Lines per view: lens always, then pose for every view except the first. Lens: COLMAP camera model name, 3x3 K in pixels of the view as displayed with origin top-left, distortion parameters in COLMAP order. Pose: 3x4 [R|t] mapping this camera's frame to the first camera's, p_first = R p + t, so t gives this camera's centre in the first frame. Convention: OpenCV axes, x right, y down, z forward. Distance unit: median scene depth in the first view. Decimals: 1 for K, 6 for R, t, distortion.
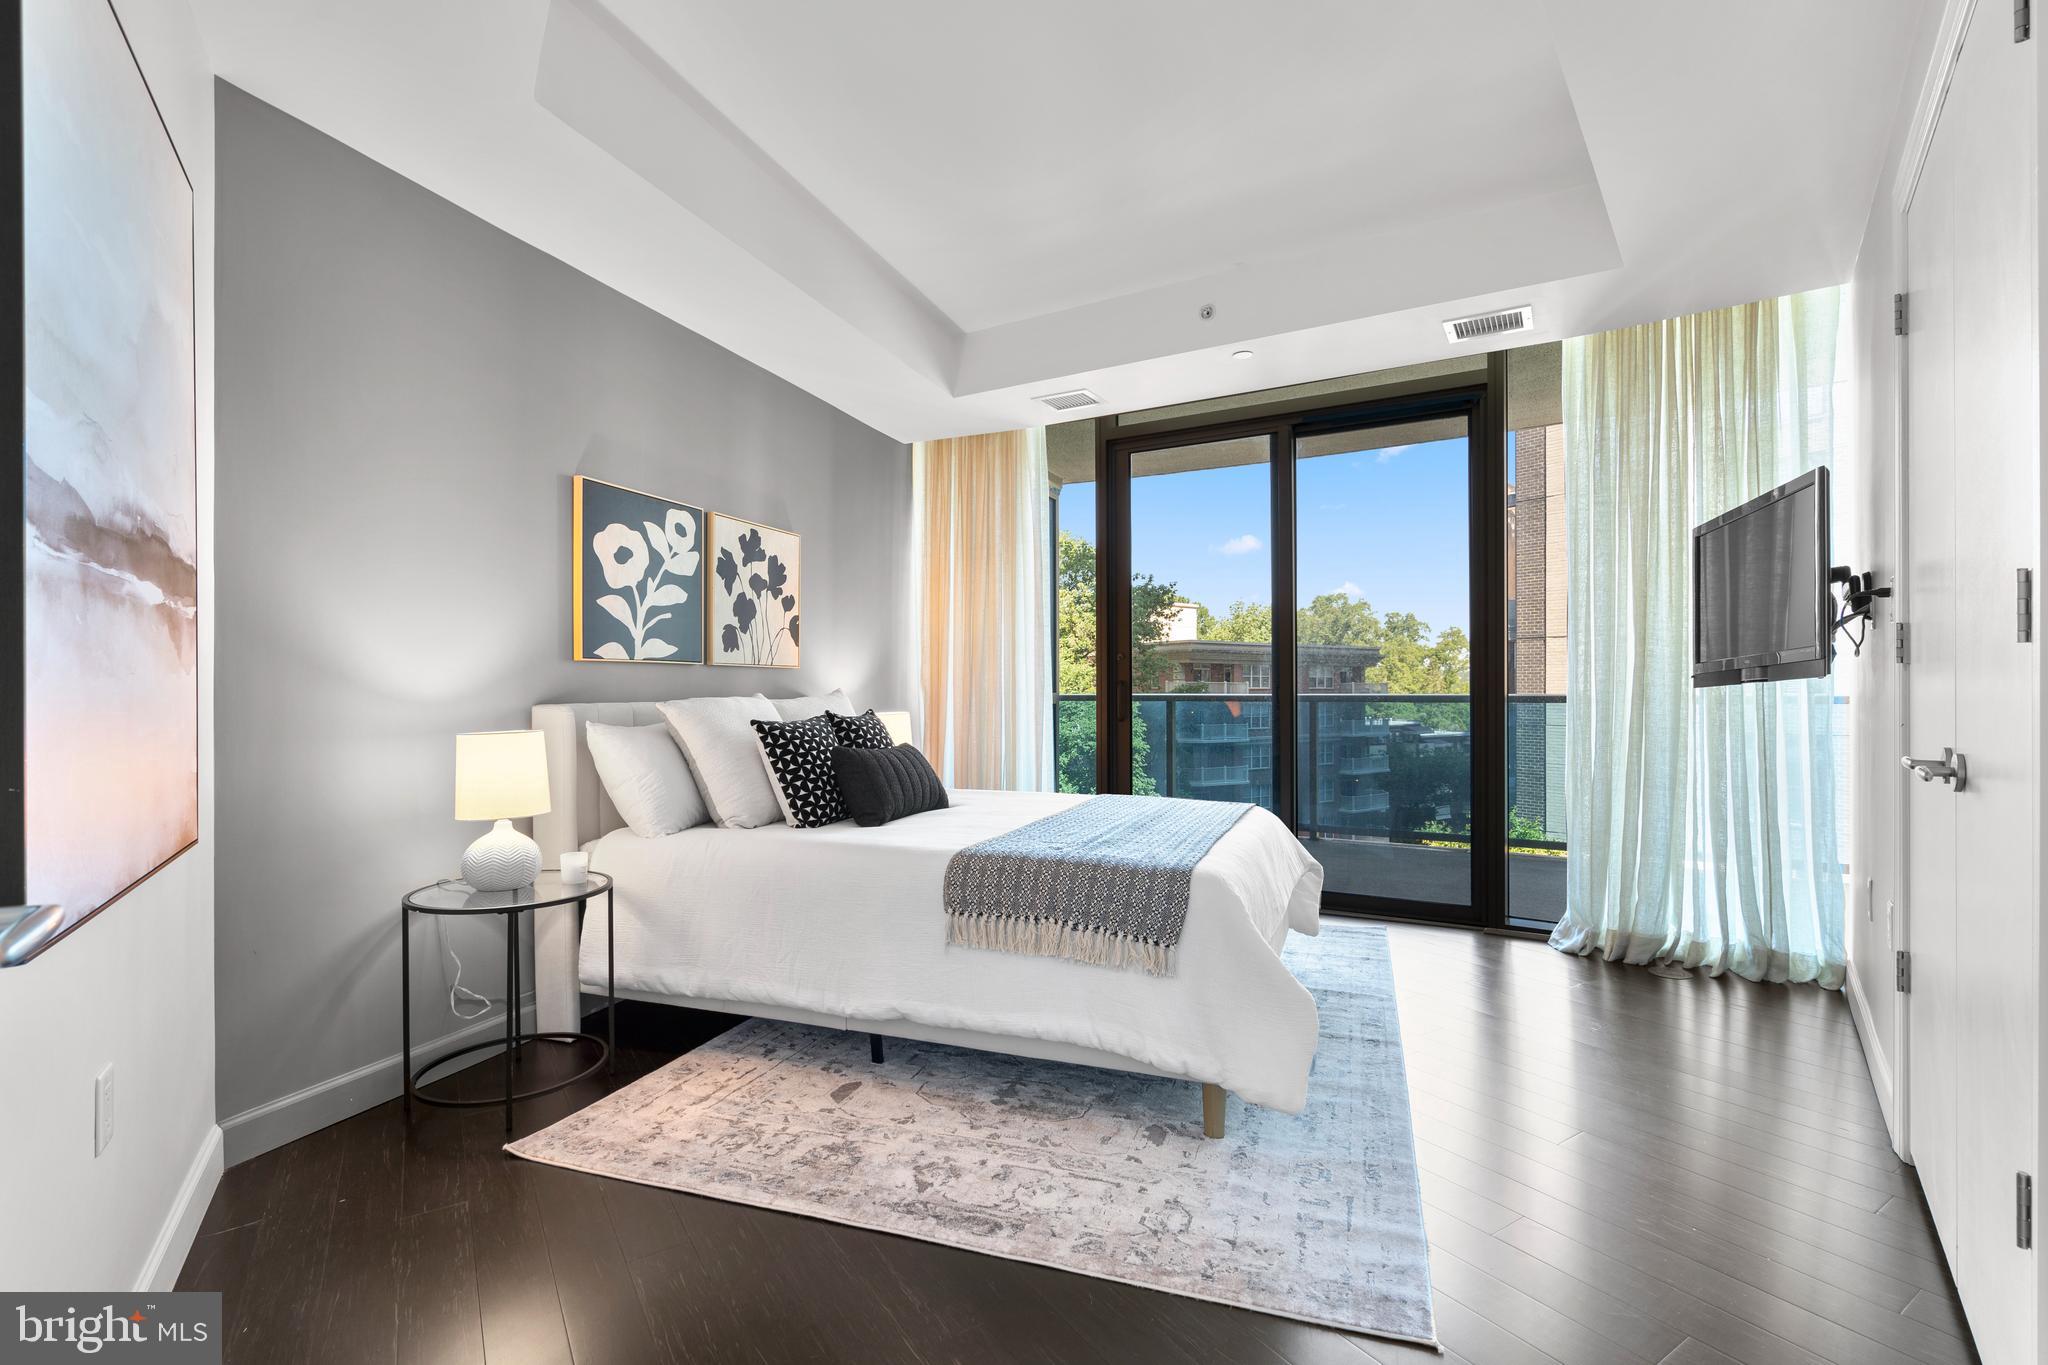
lens RADIAL K [[931.5, 0, 1039.5], [0, 931.5, 684.4], [0, 0, 1]] dist [-0.006739, 0.002147]
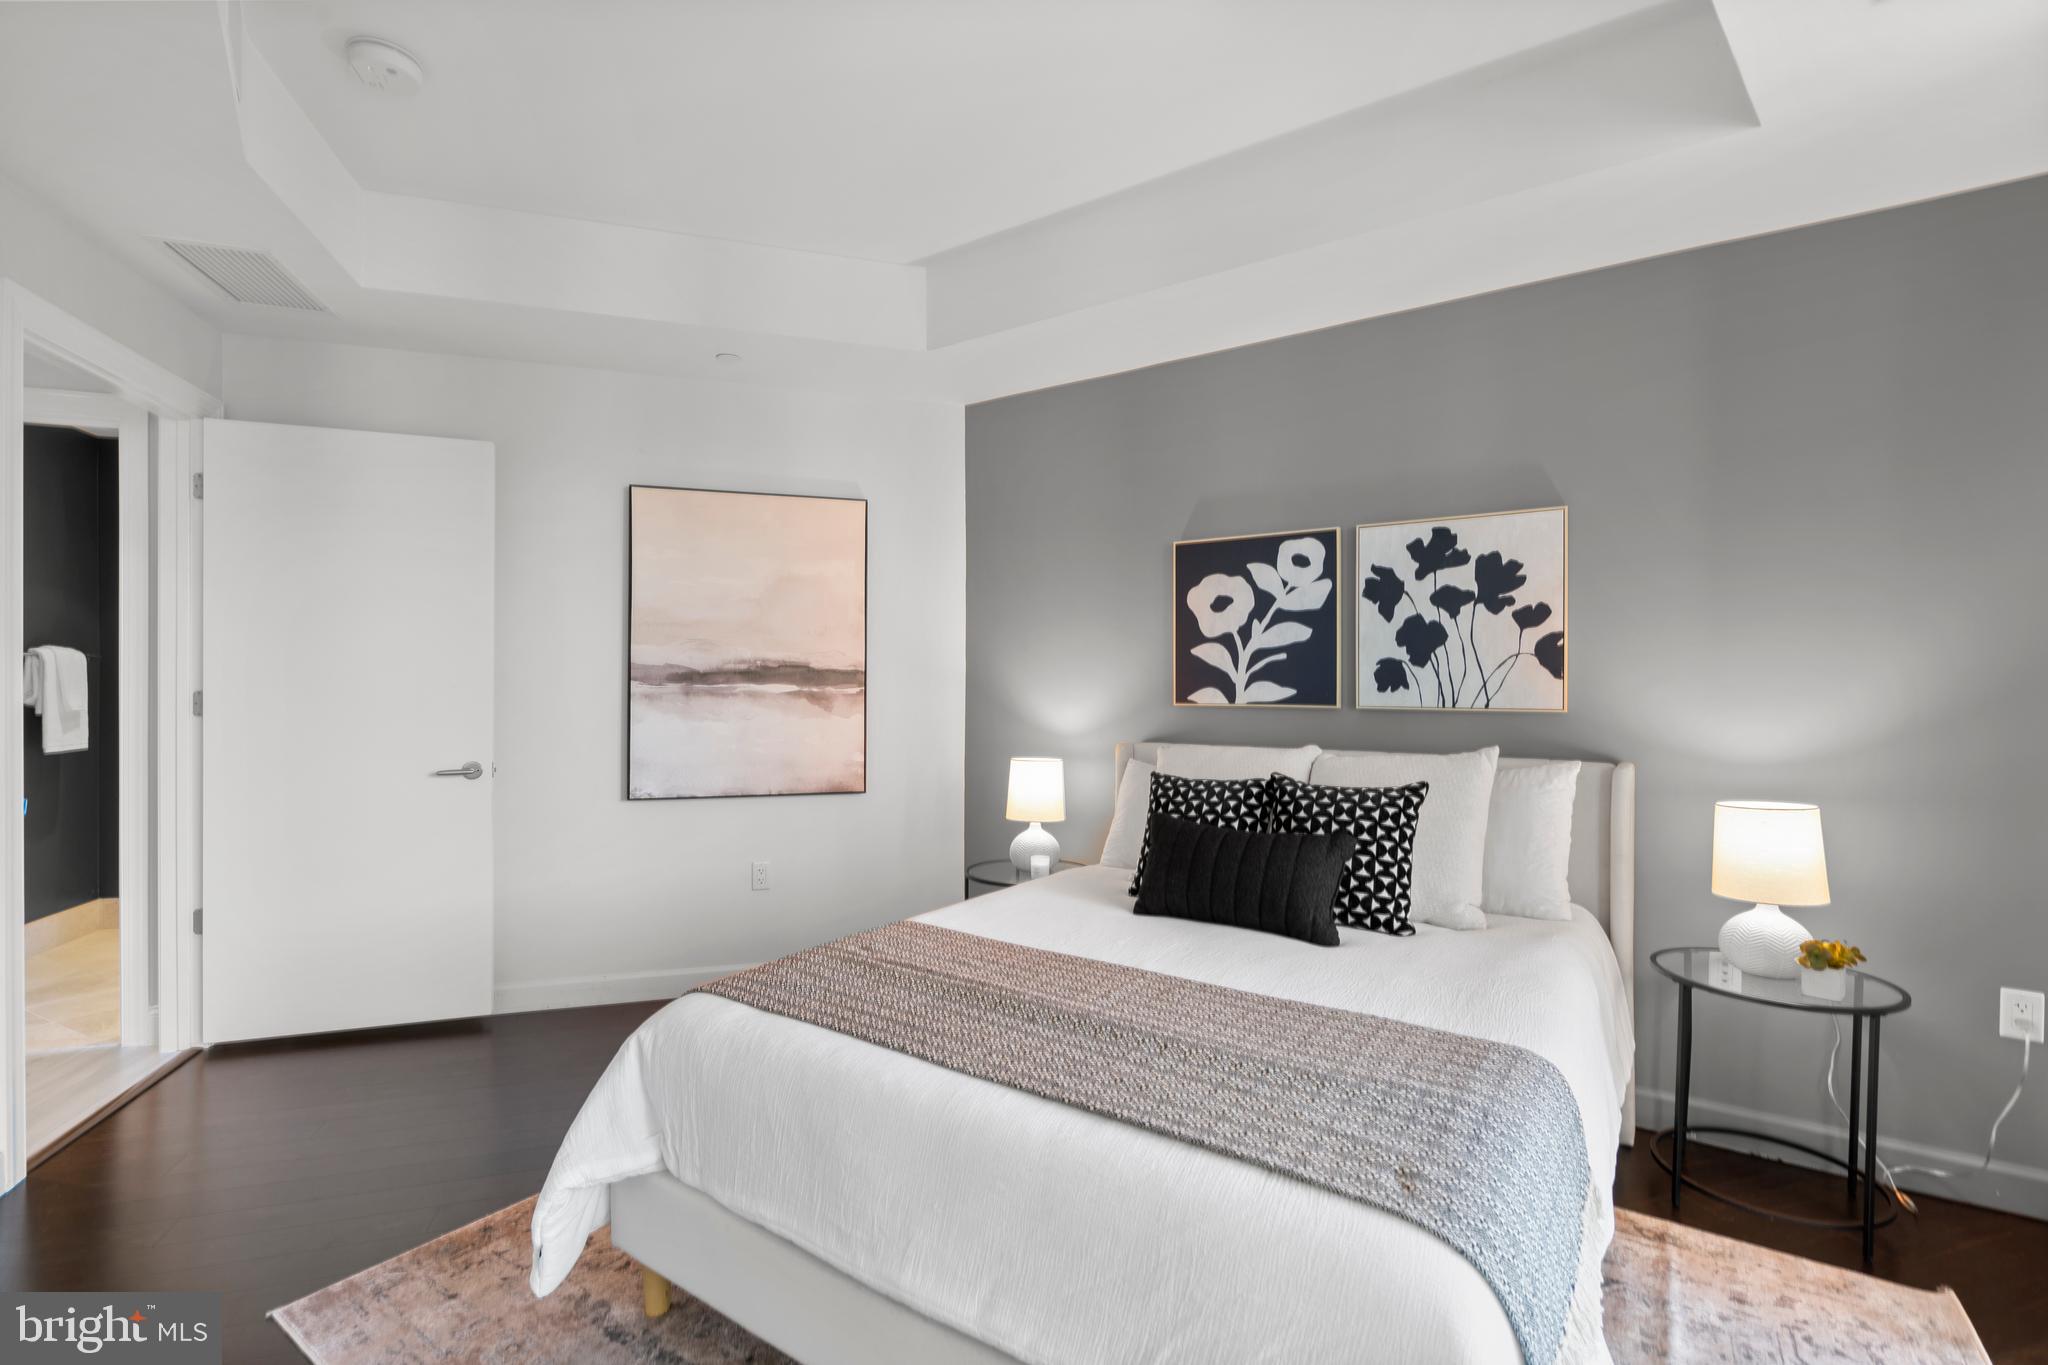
lens RADIAL K [[931.5, 0, 1022.9], [0, 931.5, 682.4], [0, 0, 1]] dist [-0.006739, 0.002147]
pose [[-0.259017, -0.002470, -0.965870, 0.551350], [0.000776, 0.999996, -0.002765, -0.043454], [0.965873, -0.001465, -0.259014, 0.949871]]
